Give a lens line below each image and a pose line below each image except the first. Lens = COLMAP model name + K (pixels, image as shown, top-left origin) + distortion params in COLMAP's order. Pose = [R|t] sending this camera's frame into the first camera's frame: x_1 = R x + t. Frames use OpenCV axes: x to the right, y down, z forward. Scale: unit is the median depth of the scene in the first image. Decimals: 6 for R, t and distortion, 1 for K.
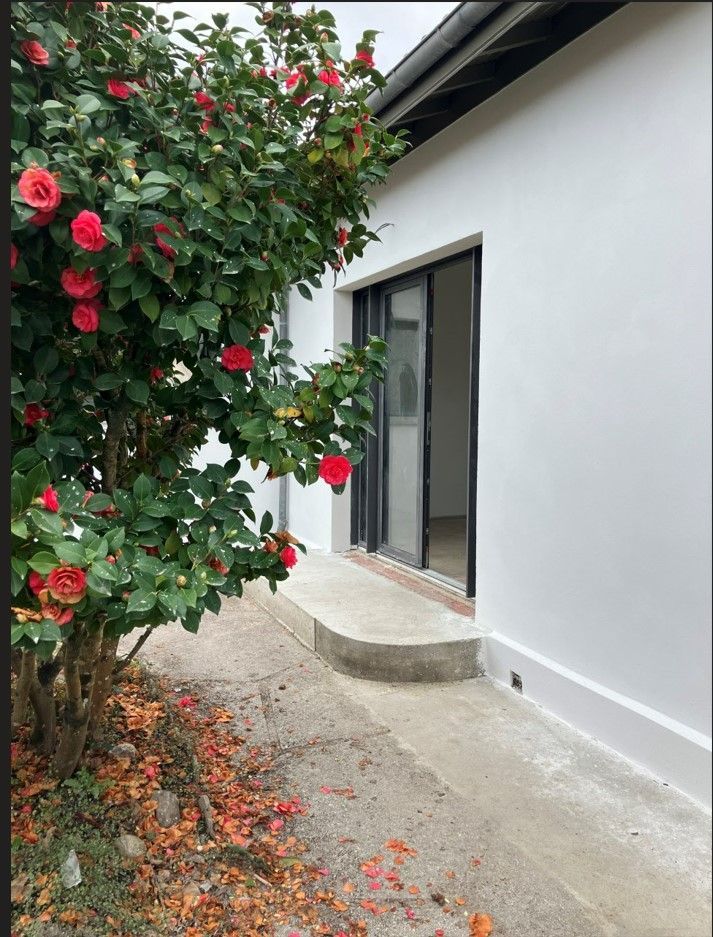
lens RADIAL K [[769.2, 0, 356.2], [0, 769.2, 449.8], [0, 0, 1]] dist [0.002341, -0.009057]
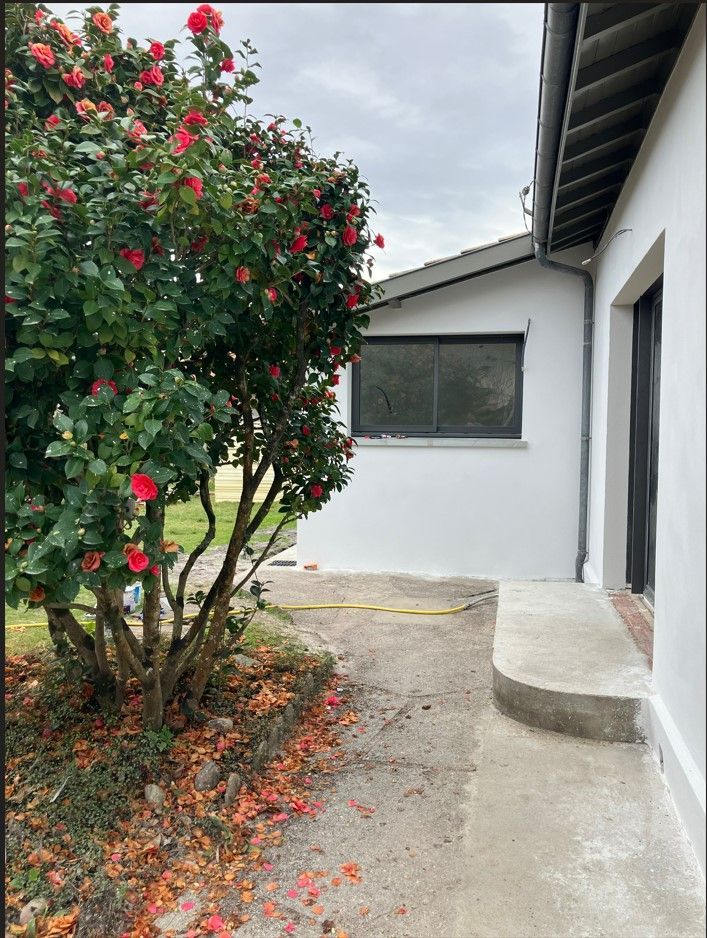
lens RADIAL K [[763.0, 0, 353.5], [0, 763.0, 469.0], [0, 0, 1]] dist [-0.003474, 0.008073]
pose [[0.824036, 0.030145, -0.565734, 0.440793], [-0.031866, 0.999469, 0.006841, -0.011228], [0.565640, 0.012391, 0.824559, 0.126317]]
